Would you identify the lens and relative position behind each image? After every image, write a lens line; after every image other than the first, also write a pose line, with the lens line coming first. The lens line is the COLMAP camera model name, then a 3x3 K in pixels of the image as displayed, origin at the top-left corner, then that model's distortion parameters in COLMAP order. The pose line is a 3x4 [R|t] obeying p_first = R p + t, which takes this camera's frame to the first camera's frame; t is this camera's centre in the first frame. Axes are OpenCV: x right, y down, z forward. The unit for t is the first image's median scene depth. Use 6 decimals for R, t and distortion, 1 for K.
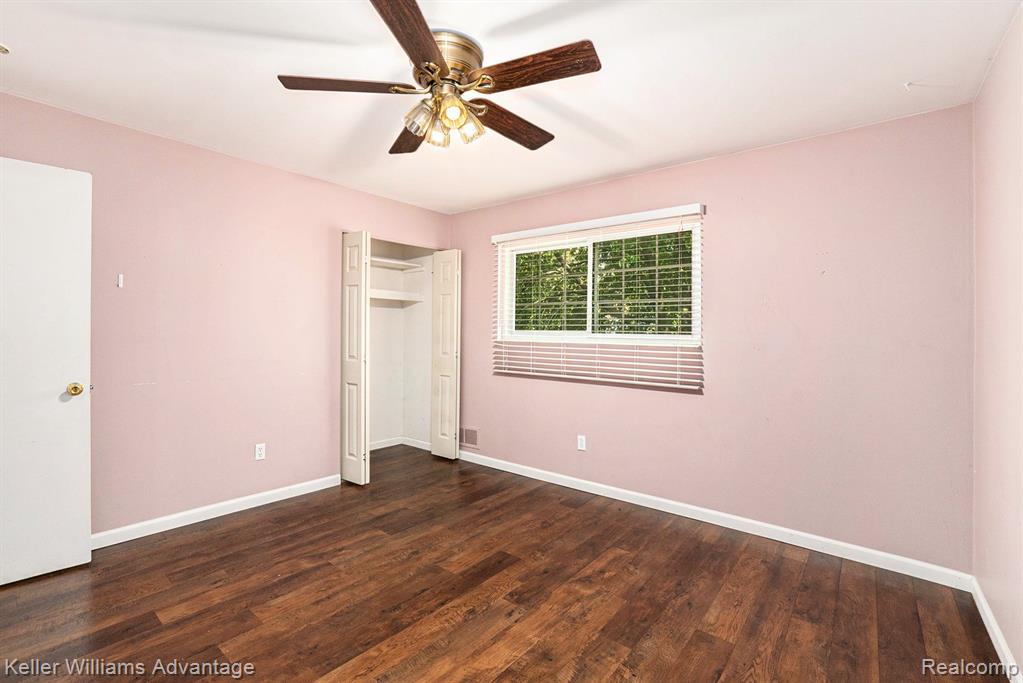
lens RADIAL K [[448.0, 0, 511.2], [0, 448.0, 334.3], [0, 0, 1]] dist [-0.033606, 0.000064]
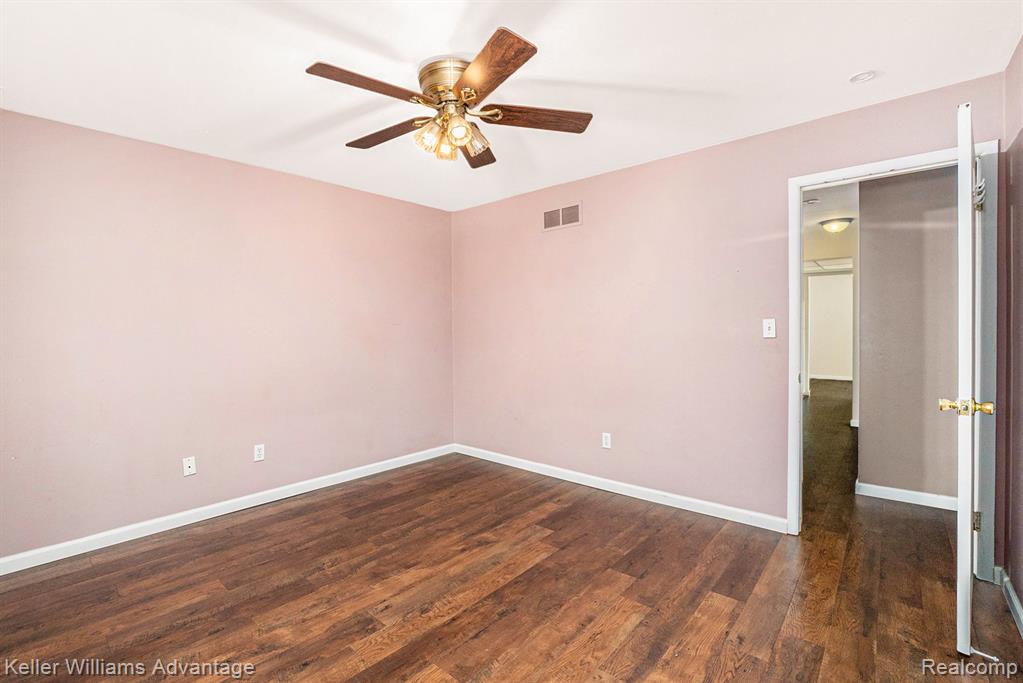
lens RADIAL K [[448.0, 0, 511.2], [0, 448.0, 334.3], [0, 0, 1]] dist [-0.033606, 0.000064]
pose [[-0.999211, -0.001416, 0.039686, -0.320627], [-0.001564, 0.999992, -0.003701, 0.022674], [-0.039680, -0.003760, -0.999205, 1.976063]]
